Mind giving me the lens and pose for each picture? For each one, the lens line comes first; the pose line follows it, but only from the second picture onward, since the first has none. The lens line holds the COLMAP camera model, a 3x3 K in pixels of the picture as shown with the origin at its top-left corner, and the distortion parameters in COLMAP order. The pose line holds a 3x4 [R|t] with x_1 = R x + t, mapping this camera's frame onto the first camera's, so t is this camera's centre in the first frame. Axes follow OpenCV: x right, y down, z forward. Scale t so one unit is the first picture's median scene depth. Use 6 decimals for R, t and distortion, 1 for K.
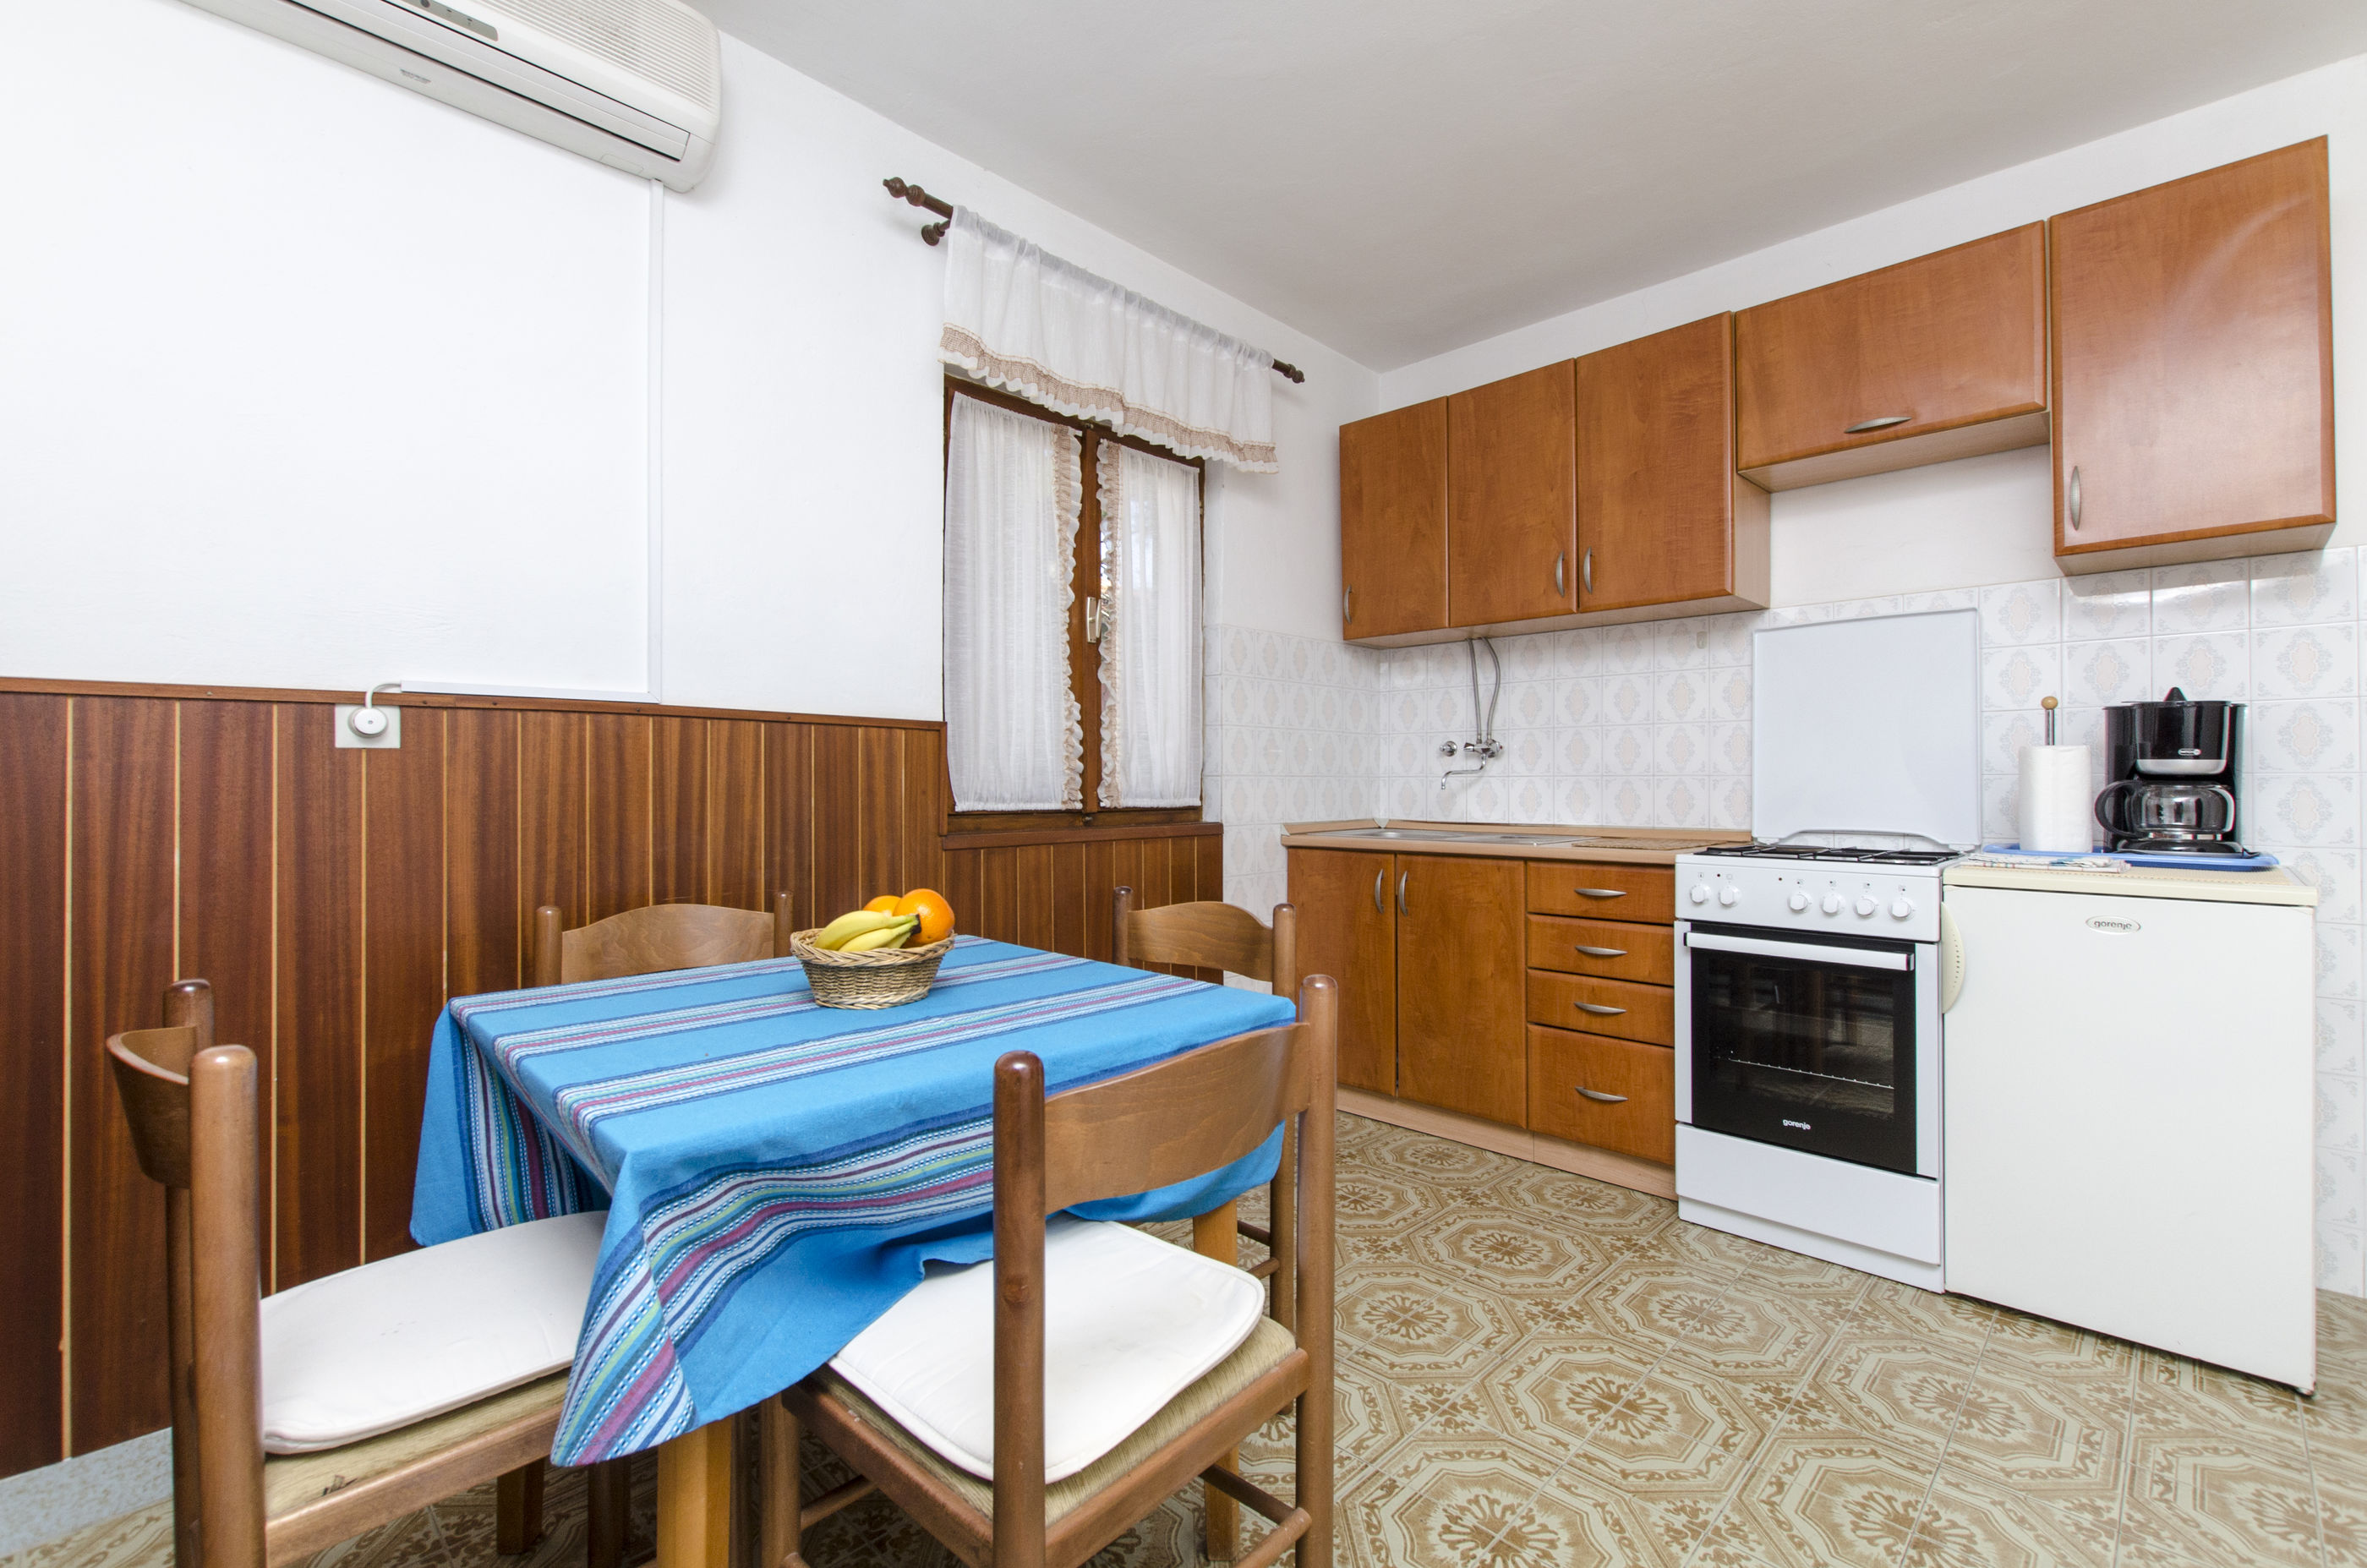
lens RADIAL K [[1018.6, 0, 1183.5], [0, 1018.6, 784.0], [0, 0, 1]] dist [0.000063, -0.000667]
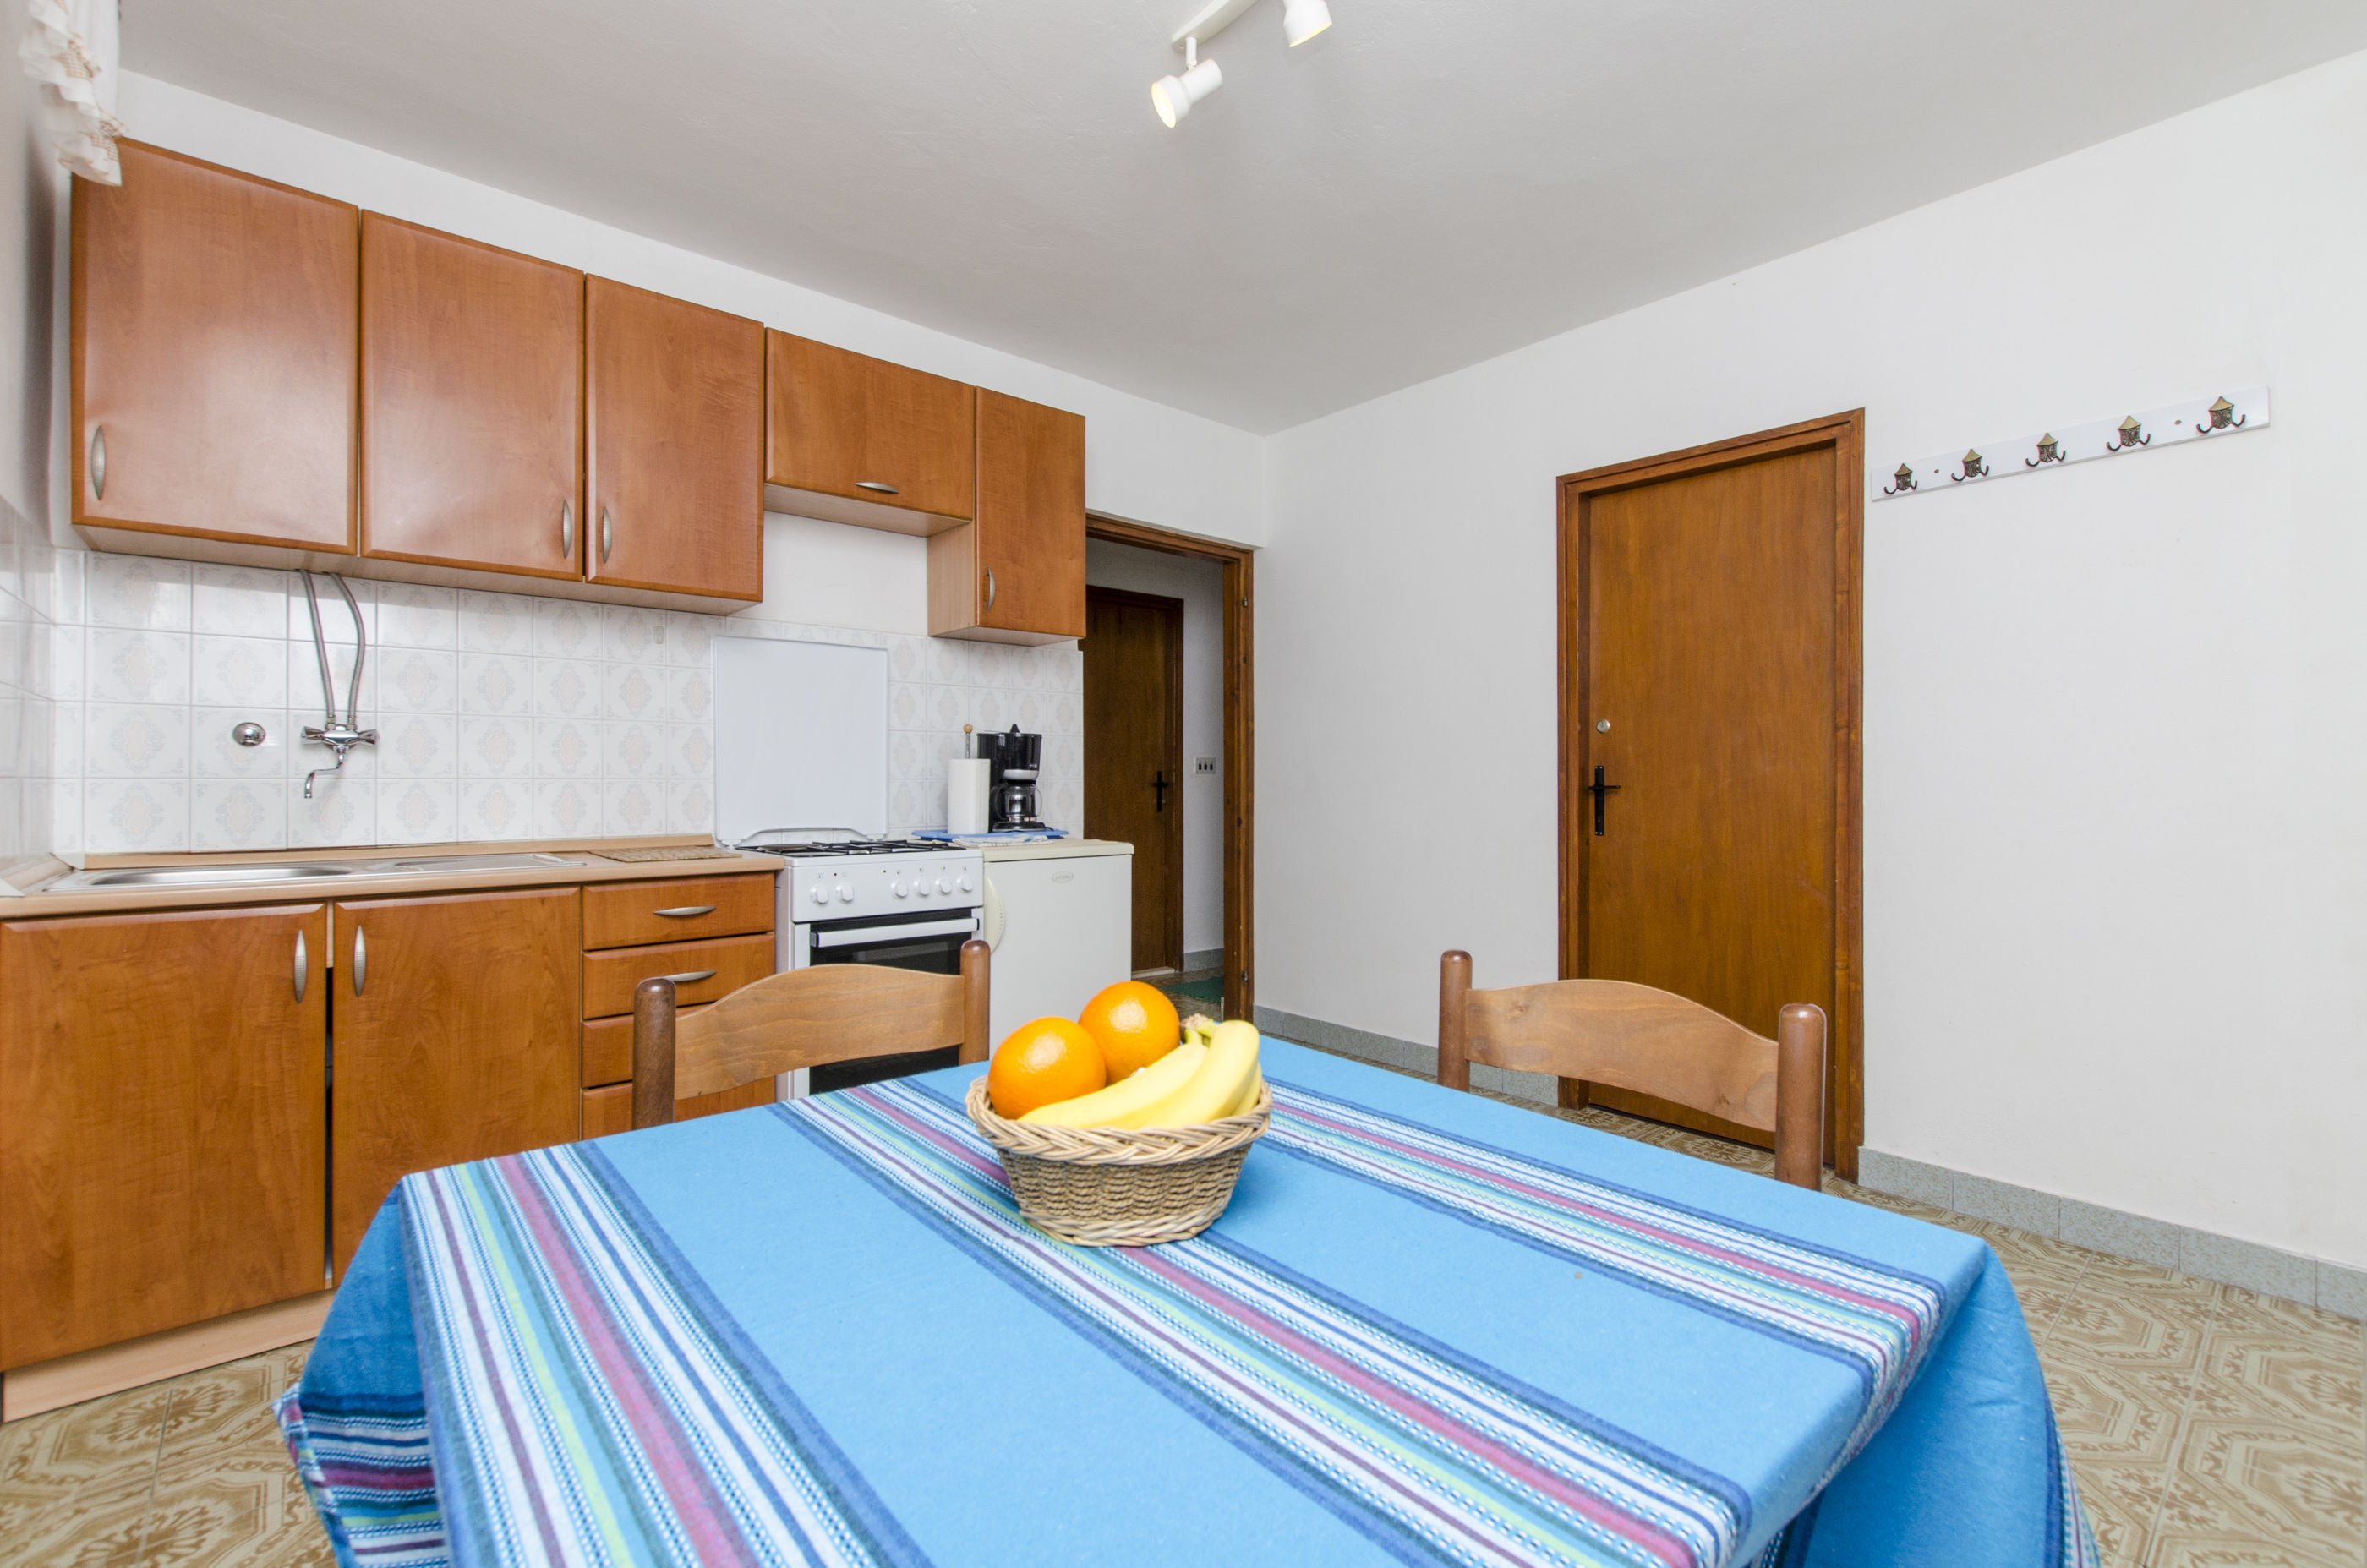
lens RADIAL K [[1018.6, 0, 1183.5], [0, 1018.6, 784.0], [0, 0, 1]] dist [0.000063, -0.000667]
pose [[0.072560, -0.004130, 0.997355, -0.415031], [0.001212, 0.999991, 0.004053, -0.006749], [-0.997363, 0.000914, 0.072564, 0.469258]]
